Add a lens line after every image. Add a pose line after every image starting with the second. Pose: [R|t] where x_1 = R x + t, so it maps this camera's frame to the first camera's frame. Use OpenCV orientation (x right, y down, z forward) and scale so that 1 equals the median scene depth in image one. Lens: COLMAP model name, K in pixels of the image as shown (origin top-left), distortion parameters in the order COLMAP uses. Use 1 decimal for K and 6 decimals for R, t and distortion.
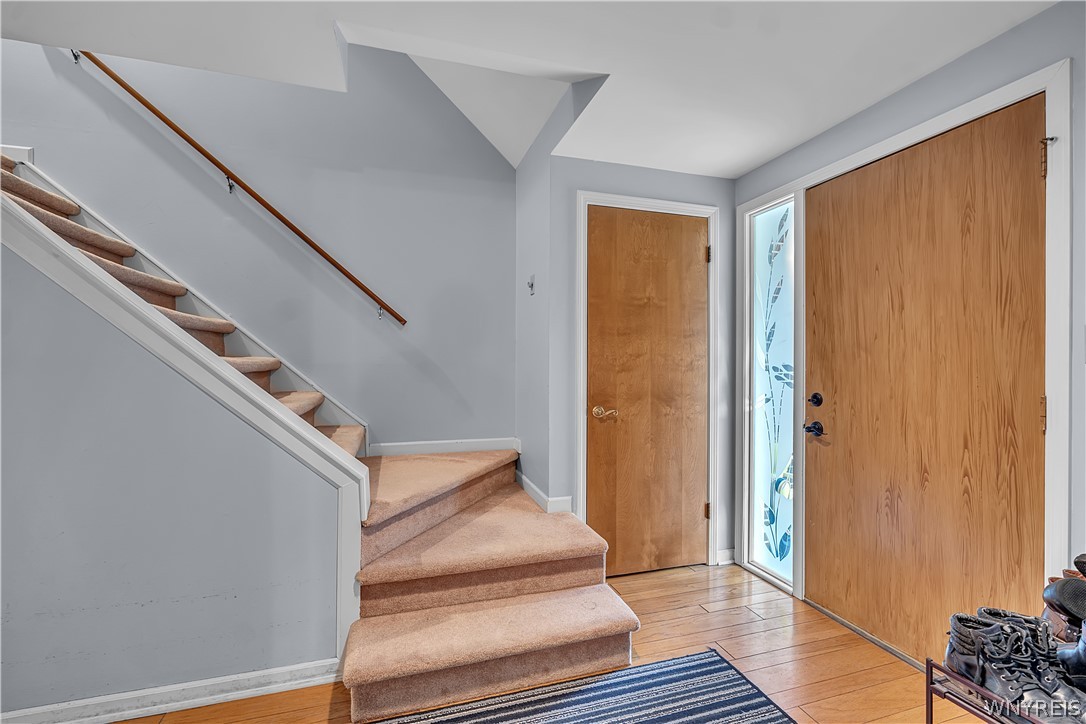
lens RADIAL K [[476.0, 0, 543.0], [0, 476.0, 362.0], [0, 0, 1]] dist [-0.001167, -0.000037]
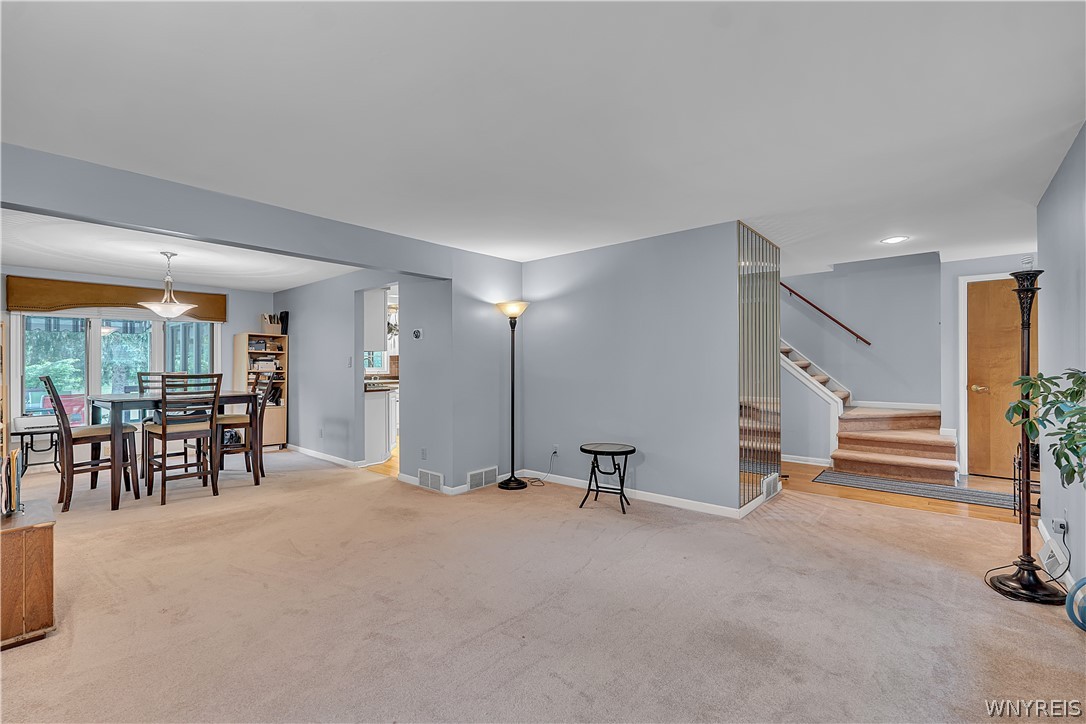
lens RADIAL K [[476.0, 0, 543.0], [0, 476.0, 362.0], [0, 0, 1]] dist [-0.001167, -0.000037]
pose [[0.529547, -0.003843, -0.848272, 0.829993], [0.003338, 0.999991, -0.002447, -0.002988], [0.848274, -0.001536, 0.529555, -1.526559]]
